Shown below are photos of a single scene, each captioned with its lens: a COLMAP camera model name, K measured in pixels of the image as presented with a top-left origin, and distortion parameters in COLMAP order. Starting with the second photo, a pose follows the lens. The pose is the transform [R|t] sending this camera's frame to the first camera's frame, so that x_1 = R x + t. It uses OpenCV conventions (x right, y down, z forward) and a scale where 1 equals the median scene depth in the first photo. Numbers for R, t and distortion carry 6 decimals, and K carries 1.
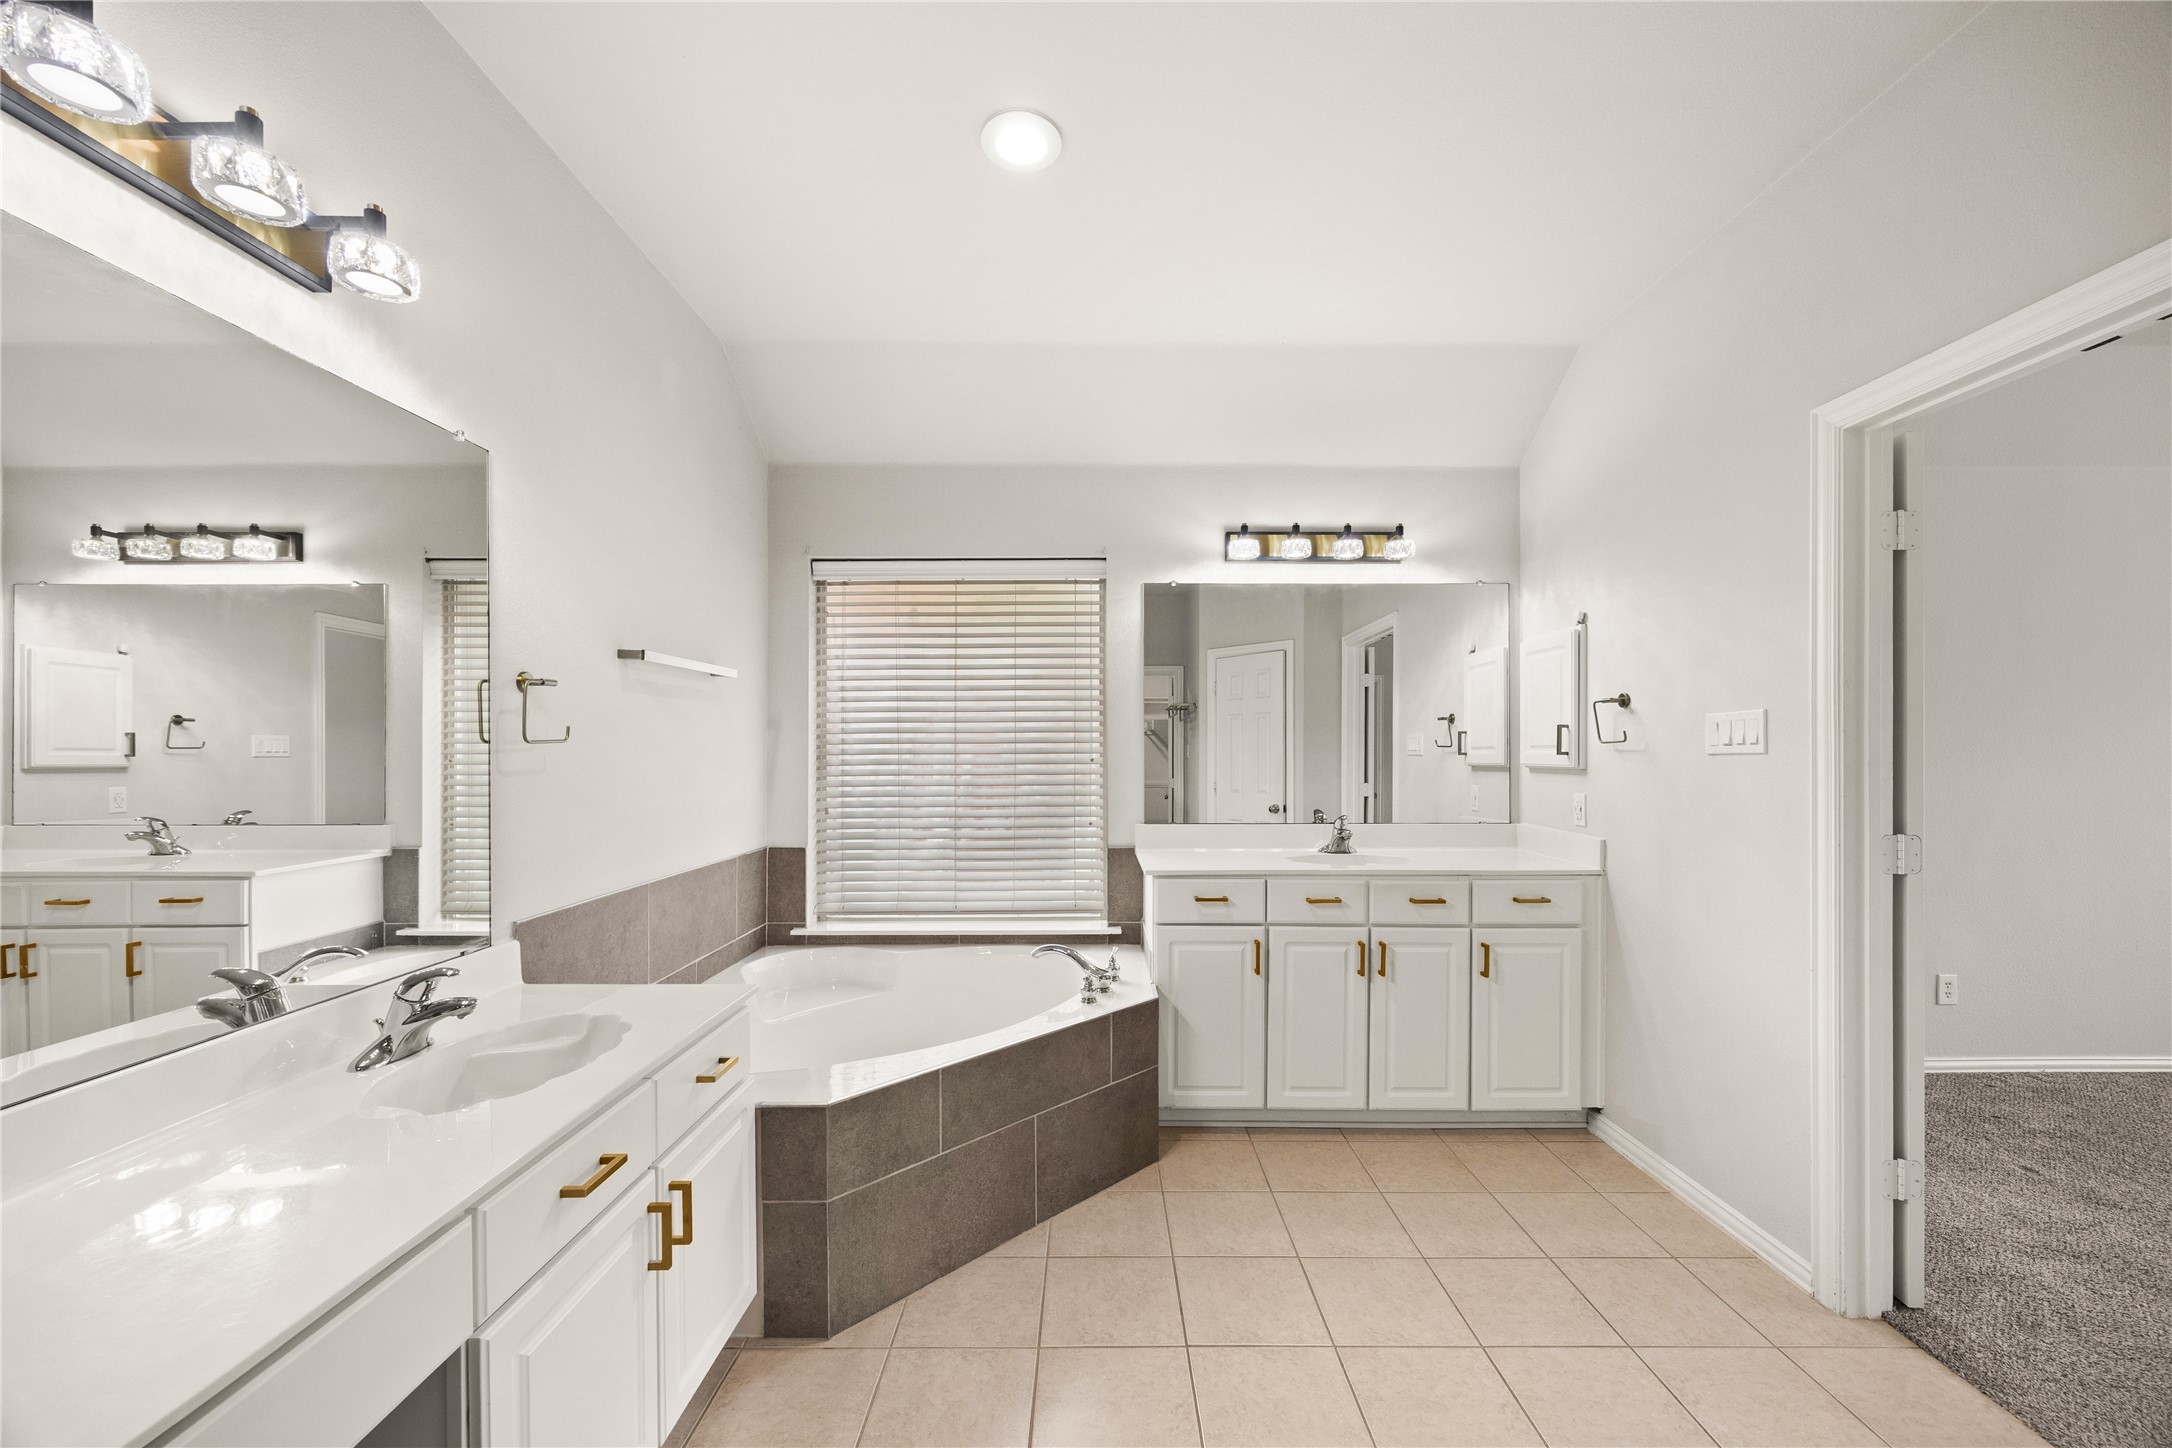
lens RADIAL K [[832.8, 0, 1089.5], [0, 832.8, 755.9], [0, 0, 1]] dist [-0.001103, 0.000375]
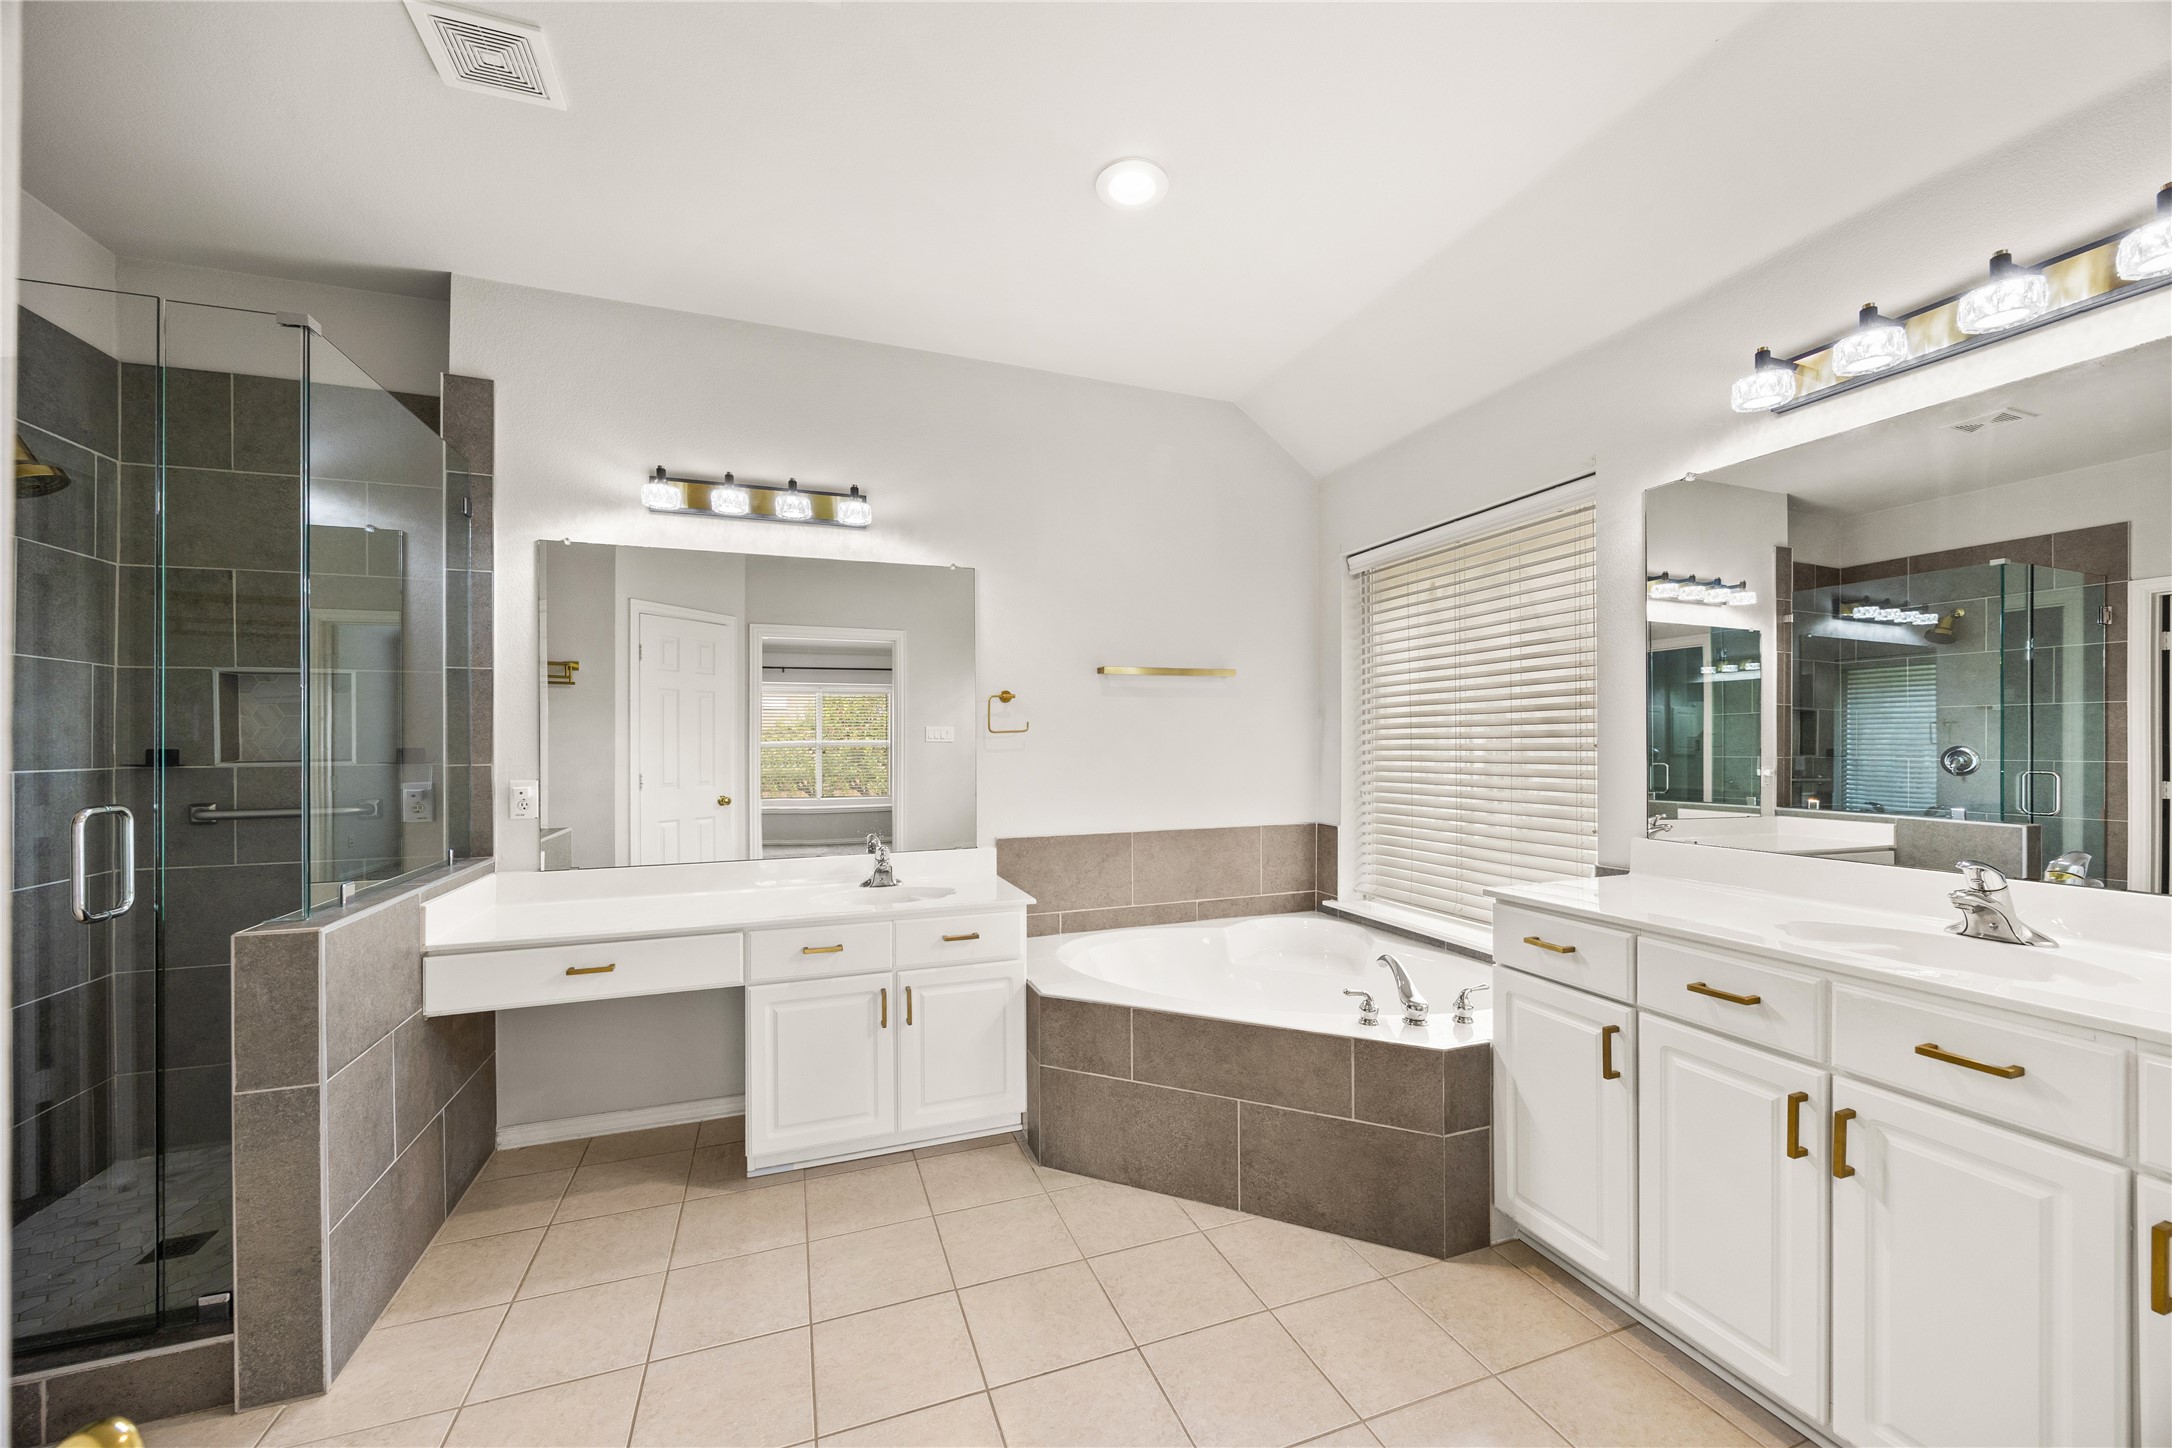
lens RADIAL K [[832.8, 0, 1098.4], [0, 832.8, 738.4], [0, 0, 1]] dist [-0.001103, 0.000375]
pose [[0.349582, -0.004390, -0.936895, 0.659378], [0.000844, 0.999990, -0.004371, 0.002505], [0.936905, 0.000737, 0.349582, 0.401408]]
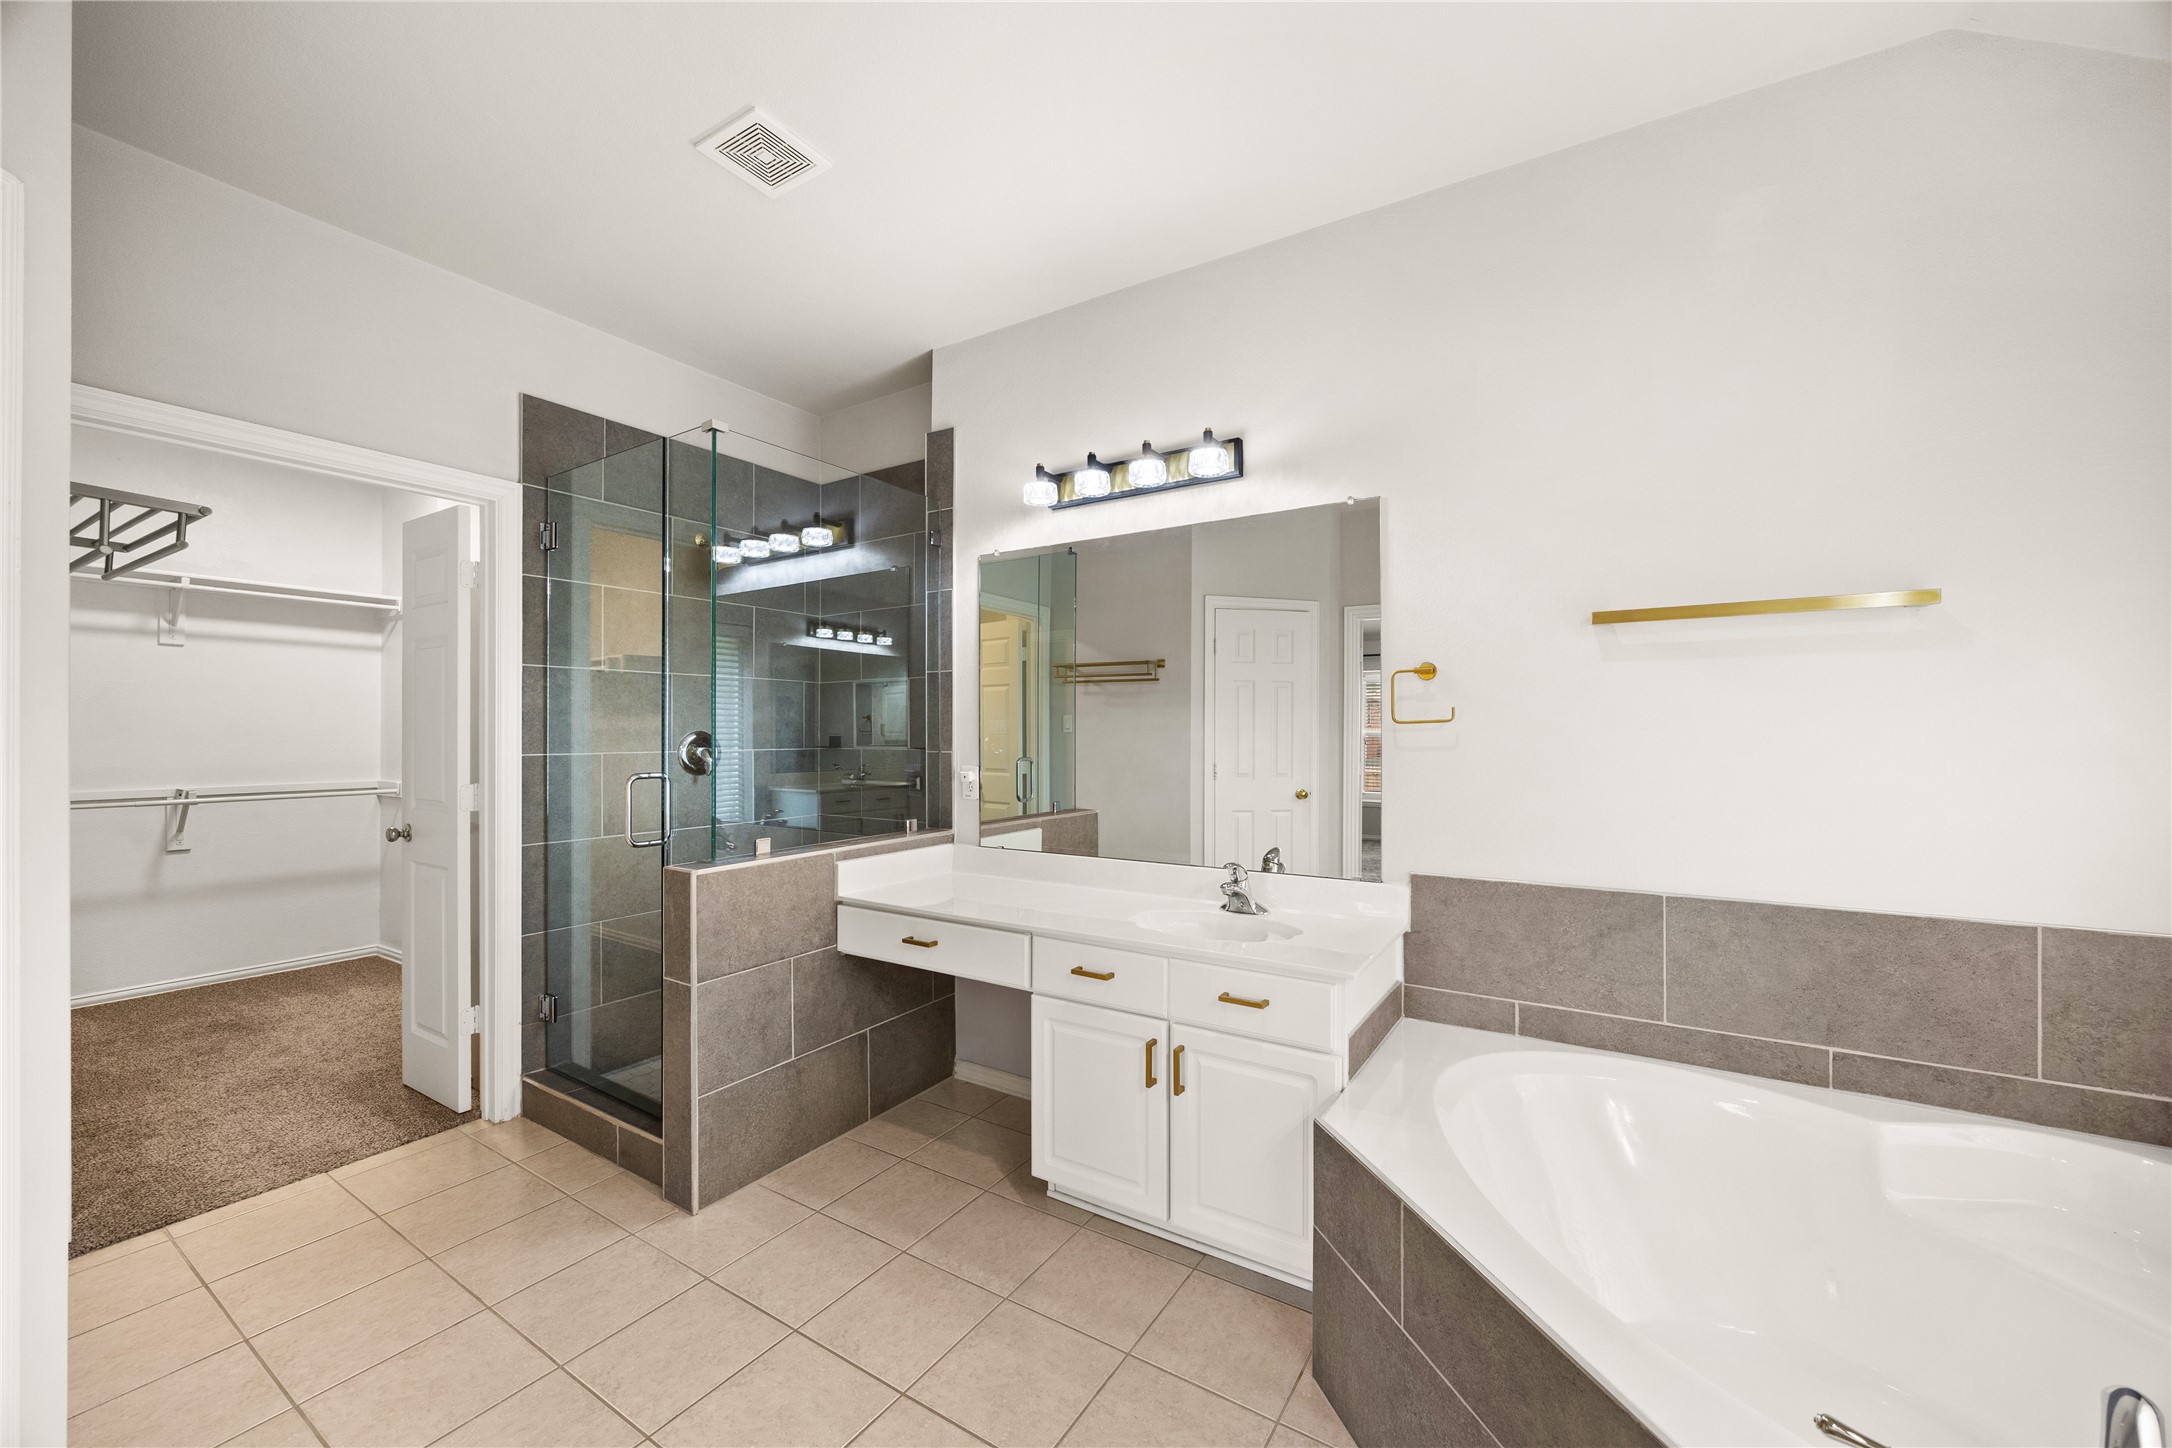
lens RADIAL K [[832.8, 0, 1087.5], [0, 832.8, 729.6], [0, 0, 1]] dist [-0.001103, 0.000375]
pose [[-0.534344, -0.002969, -0.845262, 0.386557], [-0.004424, 0.999990, -0.000716, -0.002553], [0.845256, 0.003357, -0.534352, 0.838452]]
